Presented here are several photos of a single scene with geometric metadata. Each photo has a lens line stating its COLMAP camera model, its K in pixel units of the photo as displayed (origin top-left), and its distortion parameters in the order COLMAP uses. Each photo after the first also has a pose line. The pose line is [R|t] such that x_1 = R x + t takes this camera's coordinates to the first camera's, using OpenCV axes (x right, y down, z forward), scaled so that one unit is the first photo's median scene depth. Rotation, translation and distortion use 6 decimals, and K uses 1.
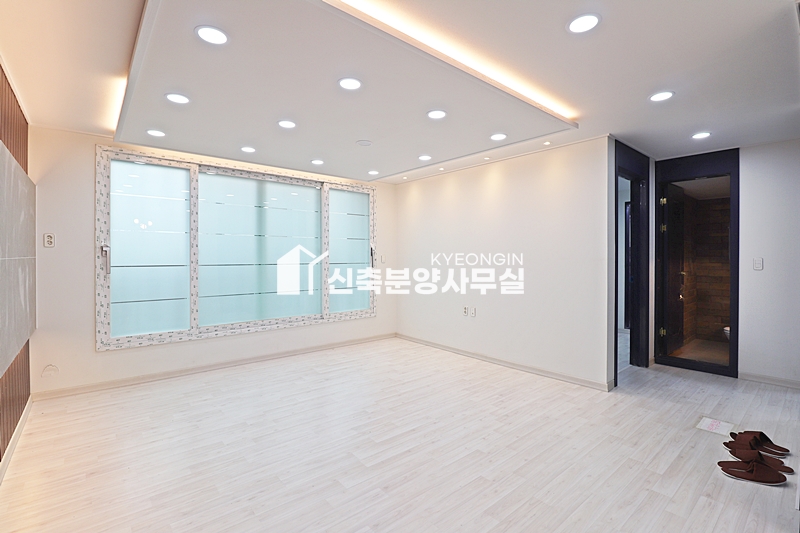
lens RADIAL K [[370.2, 0, 398.0], [0, 370.2, 256.2], [0, 0, 1]] dist [-0.004917, -0.010474]
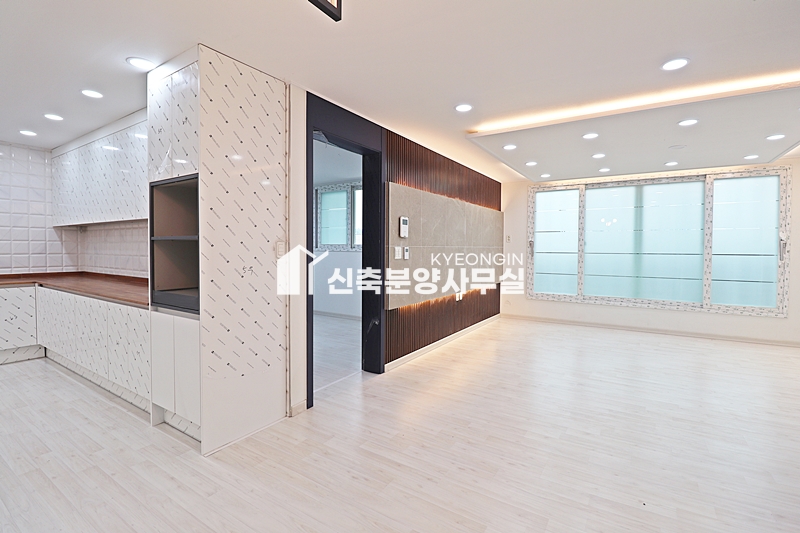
lens RADIAL K [[370.2, 0, 397.8], [0, 370.2, 258.6], [0, 0, 1]] dist [-0.004917, -0.010474]
pose [[0.291840, 0.027858, -0.956061, 0.679554], [-0.004210, 0.999603, 0.027841, 0.009111], [0.956458, -0.004100, 0.291842, -0.144381]]
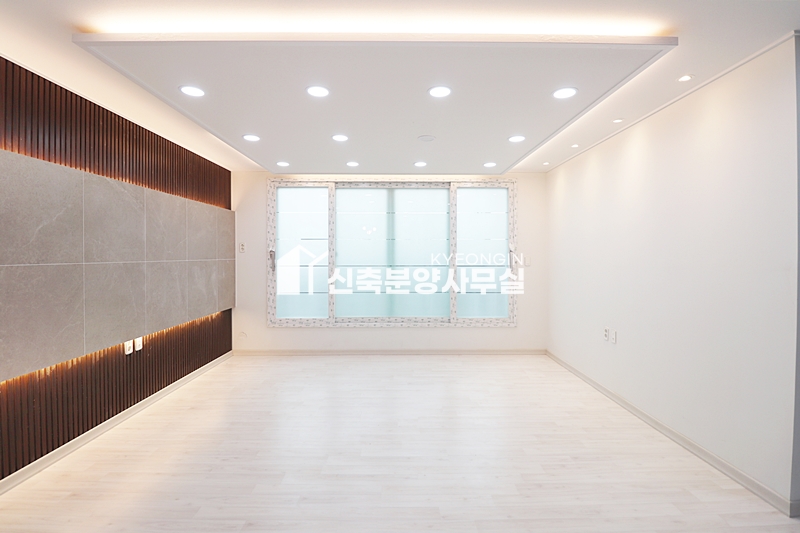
lens RADIAL K [[370.2, 0, 398.9], [0, 370.2, 259.2], [0, 0, 1]] dist [-0.004917, -0.010474]
pose [[0.769515, 0.006550, -0.638595, 0.408084], [0.000826, 0.999936, 0.011252, -0.011219], [0.638628, -0.009186, 0.769461, 0.213976]]
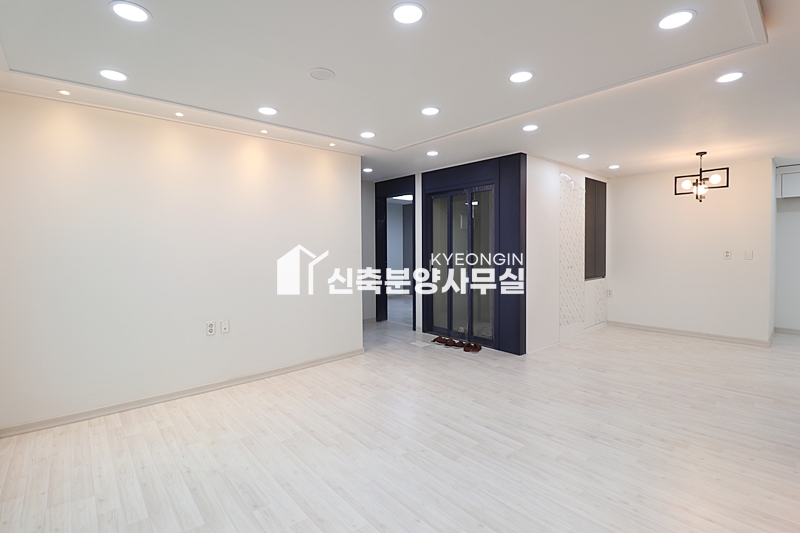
lens RADIAL K [[370.2, 0, 404.5], [0, 370.2, 255.1], [0, 0, 1]] dist [-0.004917, -0.010474]
pose [[-0.026980, -0.024258, 0.999342, -0.657934], [0.006740, 0.999678, 0.024448, -0.011043], [-0.999613, 0.007395, -0.026808, 0.790676]]
